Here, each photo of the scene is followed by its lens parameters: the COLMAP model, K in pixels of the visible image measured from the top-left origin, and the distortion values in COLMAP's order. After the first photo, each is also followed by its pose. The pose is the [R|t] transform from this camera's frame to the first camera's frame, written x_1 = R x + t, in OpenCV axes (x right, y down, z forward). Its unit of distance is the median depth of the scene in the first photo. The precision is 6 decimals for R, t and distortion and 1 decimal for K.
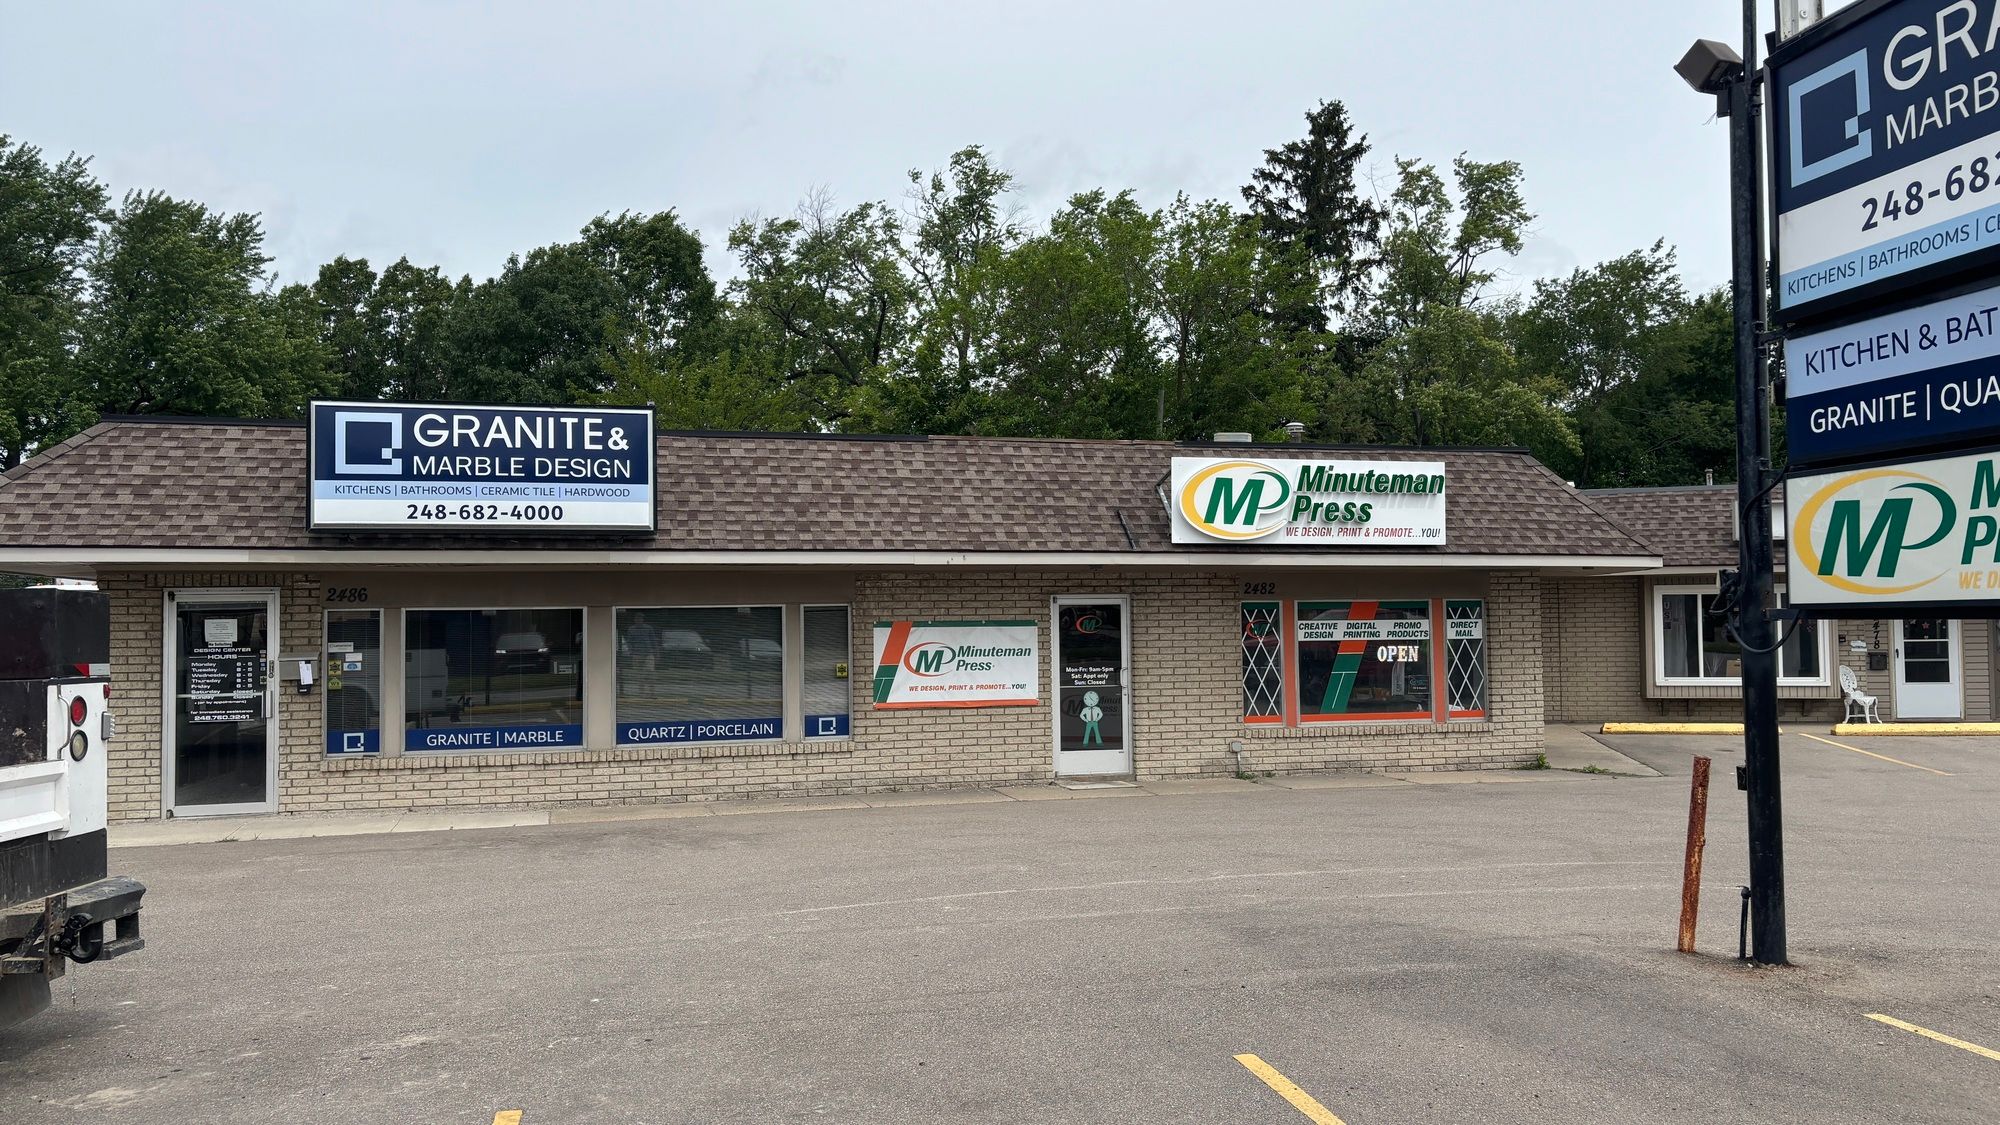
lens RADIAL K [[1502.8, 0, 1003.6], [0, 1502.8, 568.2], [0, 0, 1]] dist [0.056698, -0.048068]
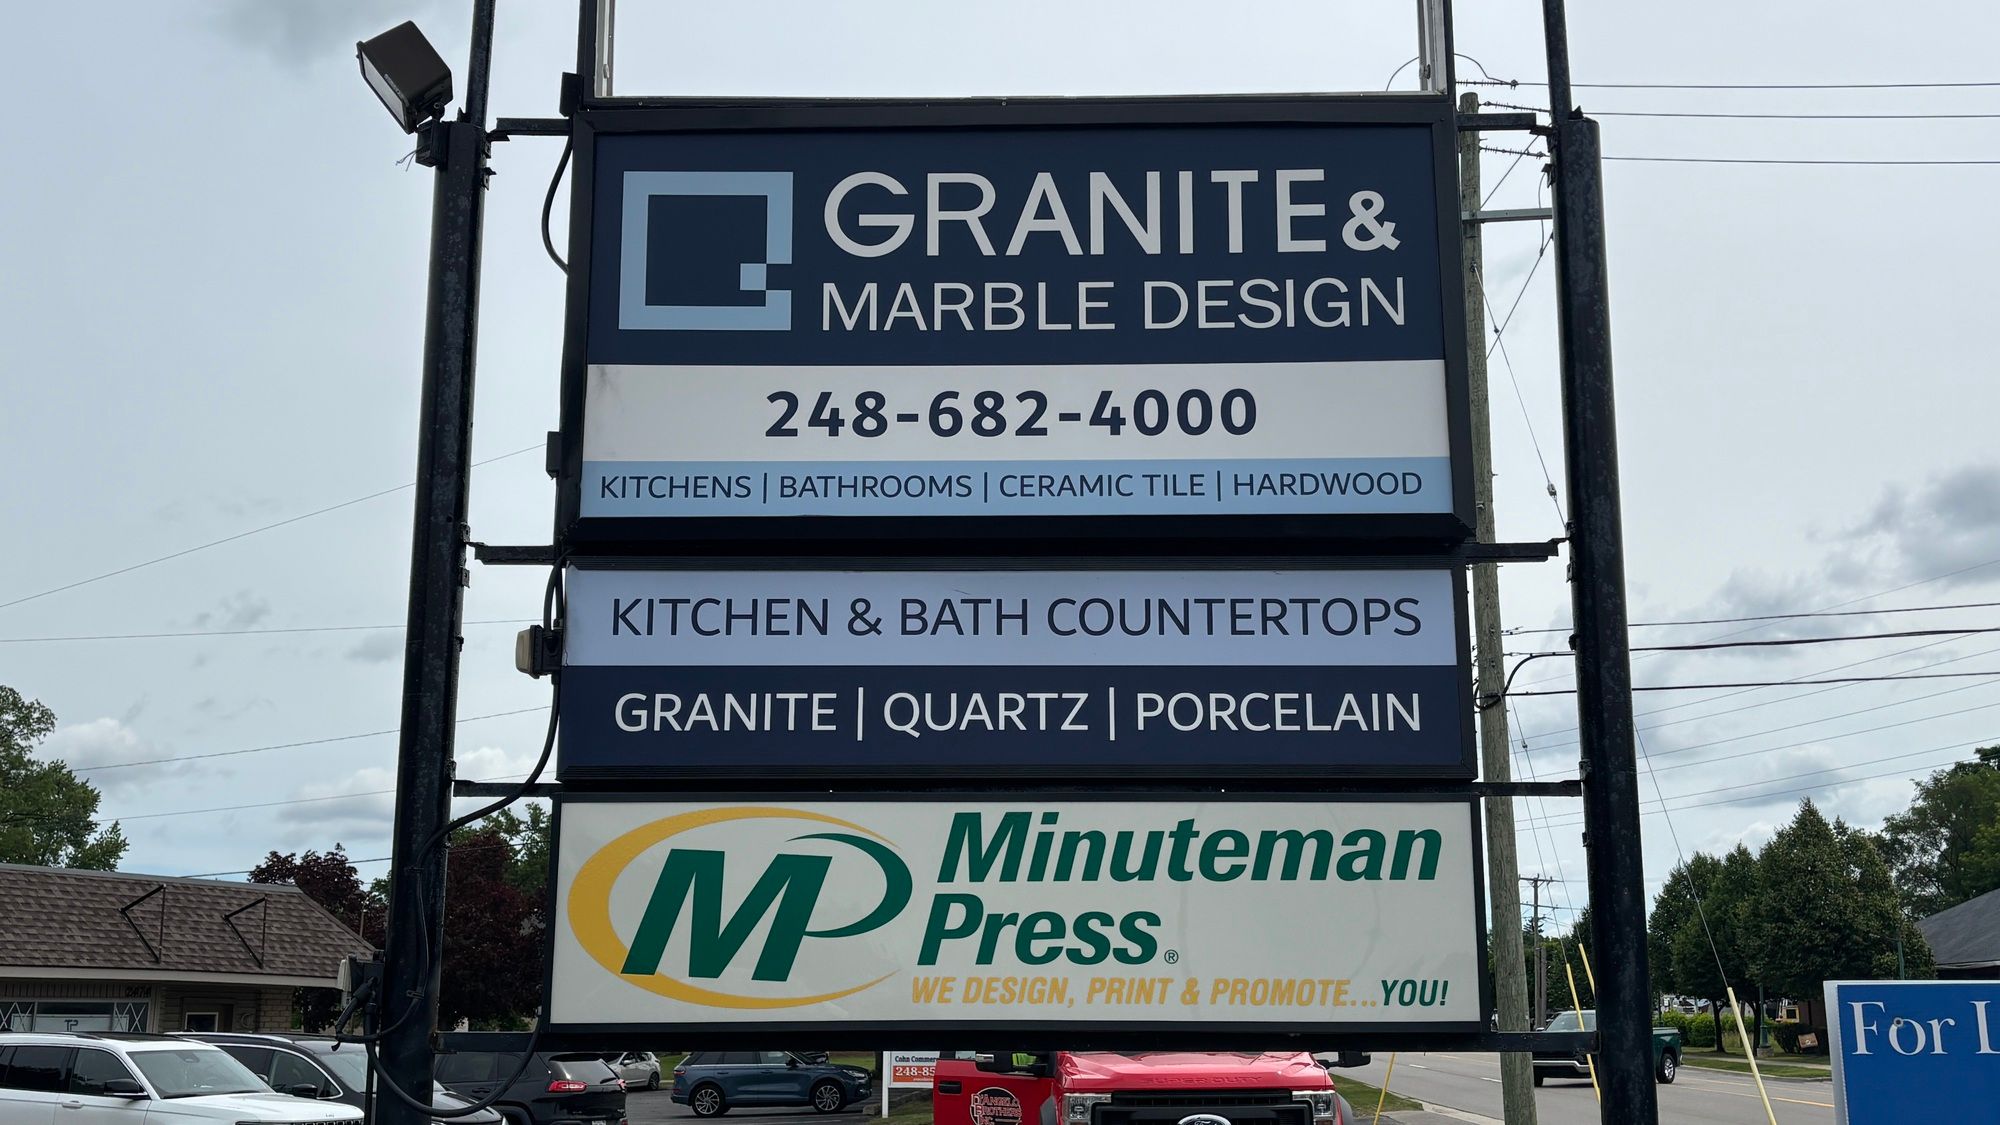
lens RADIAL K [[2117.5, 0, 1020.1], [0, 2117.5, 580.1], [0, 0, 1]] dist [0.022178, 0.000000]
pose [[0.193523, 0.215464, 0.957144, -0.104423], [-0.038214, 0.976502, -0.212095, 0.010235], [-0.980351, 0.004470, 0.197209, 0.283156]]
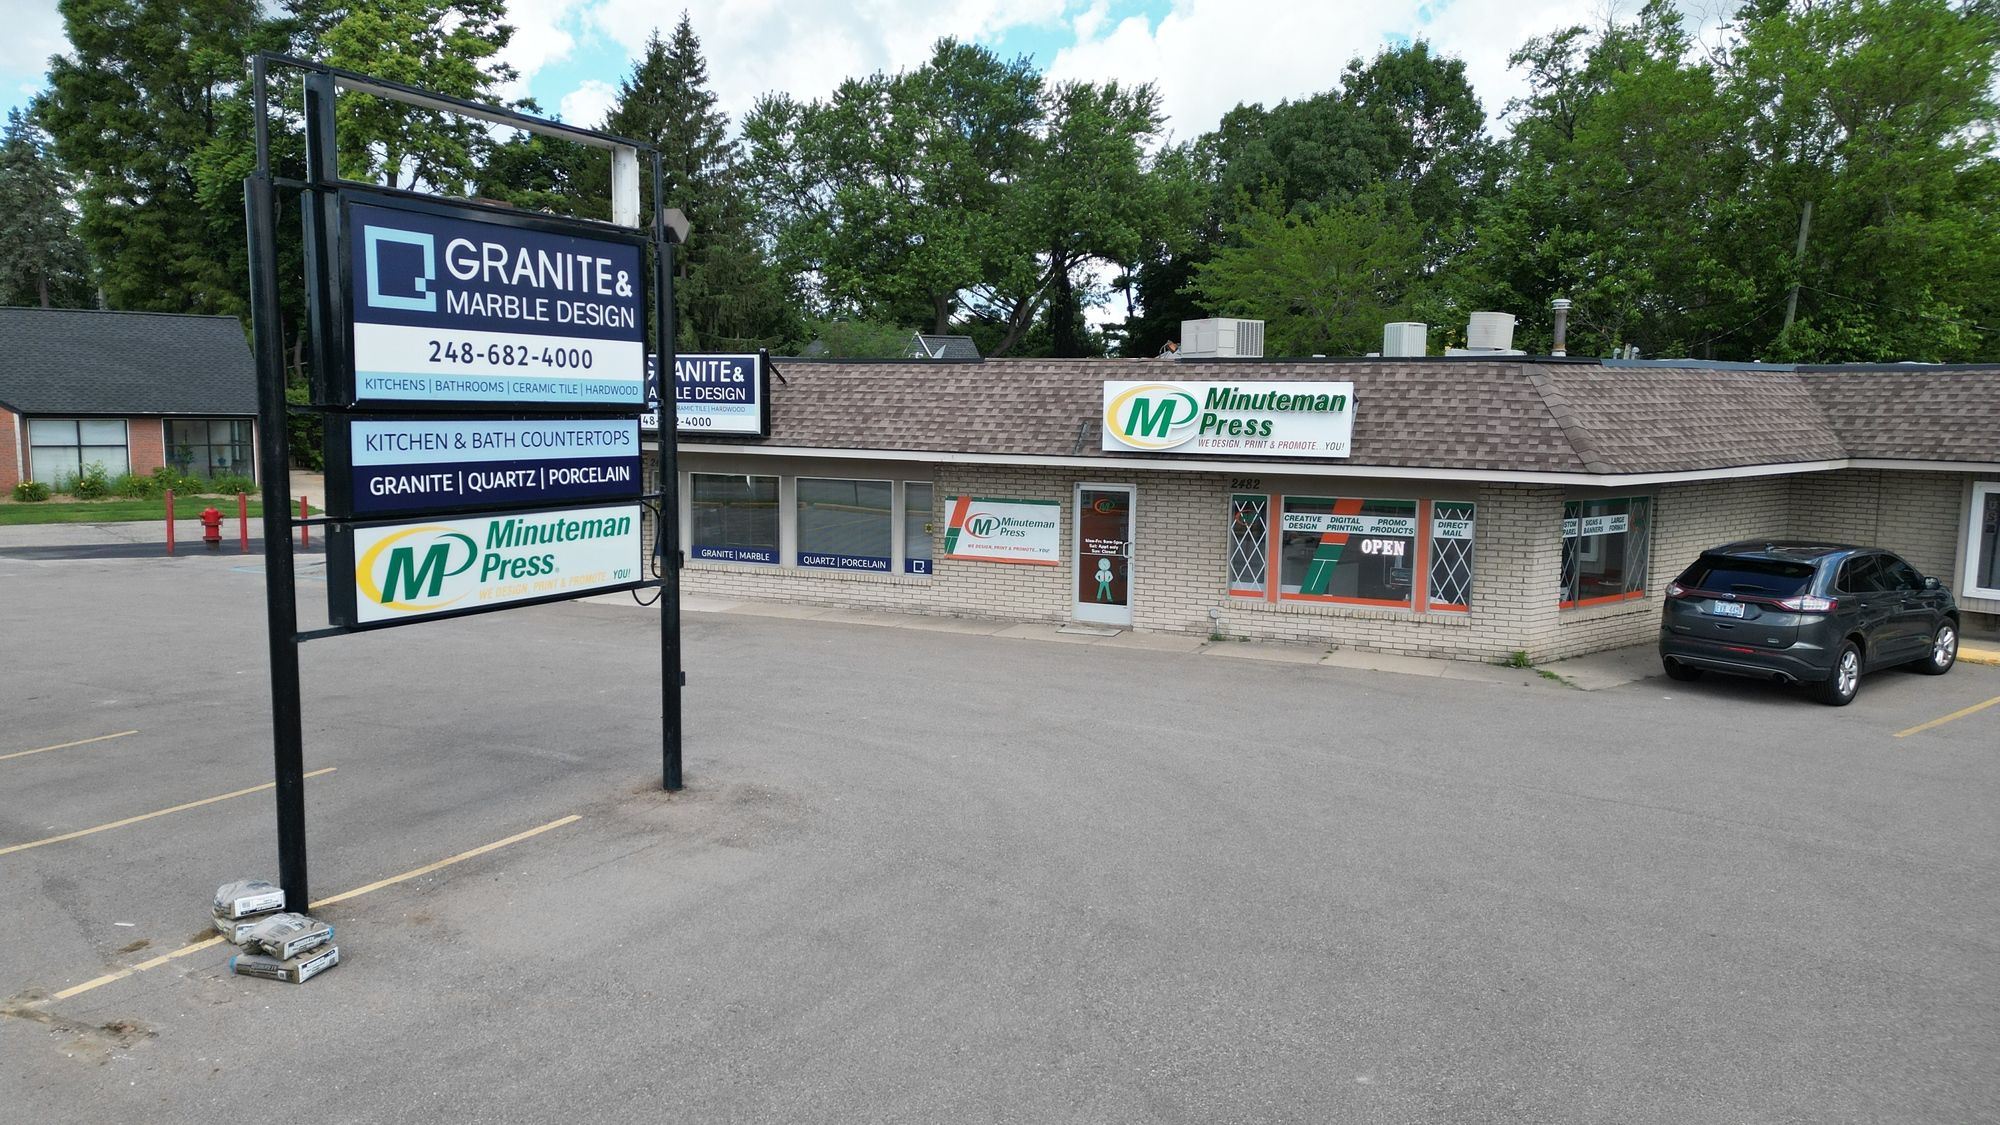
lens RADIAL K [[1391.1, 0, 999.1], [0, 1391.1, 562.6], [0, 0, 1]] dist [0.082793, -0.082840]
pose [[0.773349, 0.093950, -0.626981, 0.758629], [0.000234, 0.988916, 0.148473, -0.093446], [0.633980, -0.114968, 0.764756, 0.039137]]
